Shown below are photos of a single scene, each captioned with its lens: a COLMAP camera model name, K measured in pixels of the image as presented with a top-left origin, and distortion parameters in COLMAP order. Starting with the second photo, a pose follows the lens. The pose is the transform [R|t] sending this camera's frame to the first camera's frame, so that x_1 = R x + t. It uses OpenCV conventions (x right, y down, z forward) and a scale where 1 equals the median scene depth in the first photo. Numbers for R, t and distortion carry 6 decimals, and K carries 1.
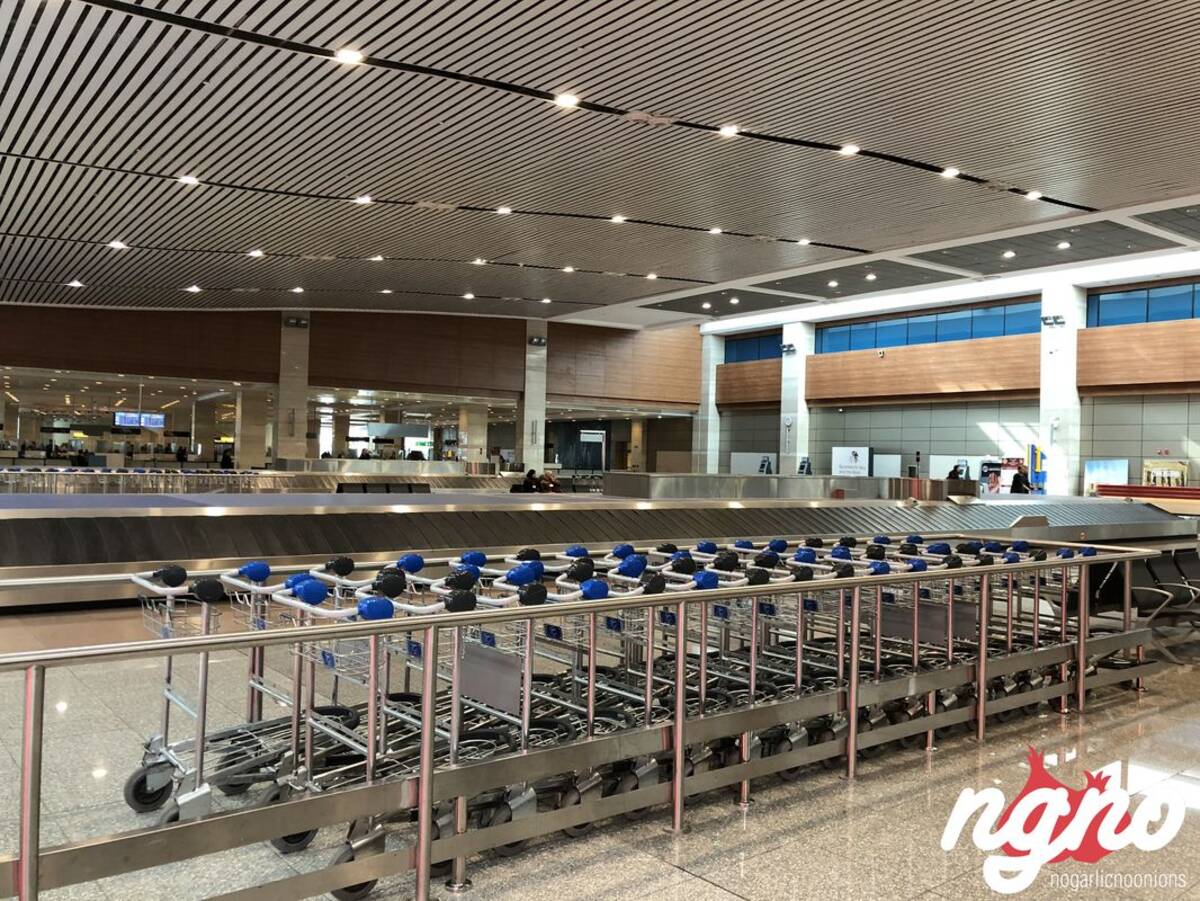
lens RADIAL K [[980.2, 0, 601.5], [0, 980.2, 451.5], [0, 0, 1]] dist [0.042101, -0.054923]
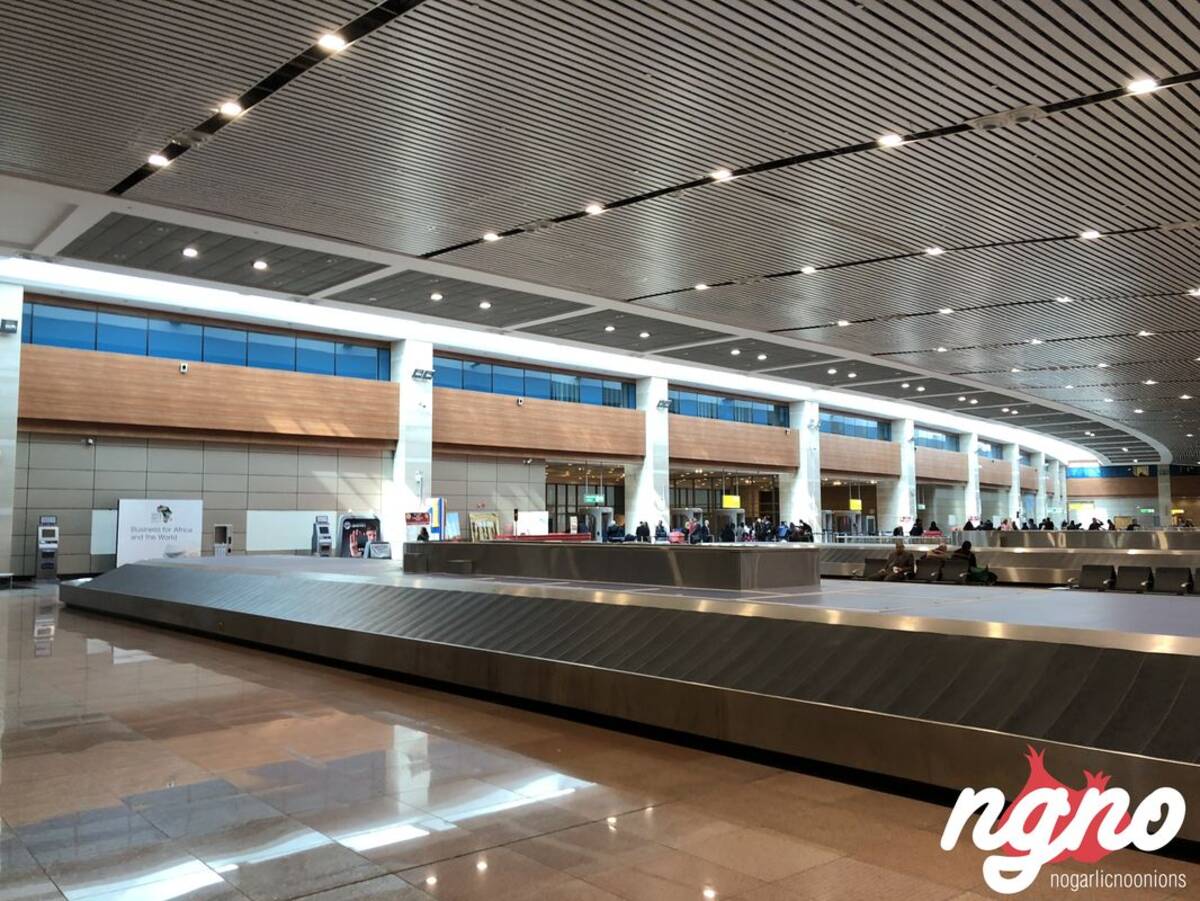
lens RADIAL K [[980.2, 0, 579.9], [0, 980.2, 448.9], [0, 0, 1]] dist [0.042101, -0.054923]
pose [[-0.149078, 0.041090, 0.987971, -0.542456], [-0.010038, 0.999022, -0.043064, -0.015873], [-0.988774, -0.016337, -0.148520, 0.983900]]
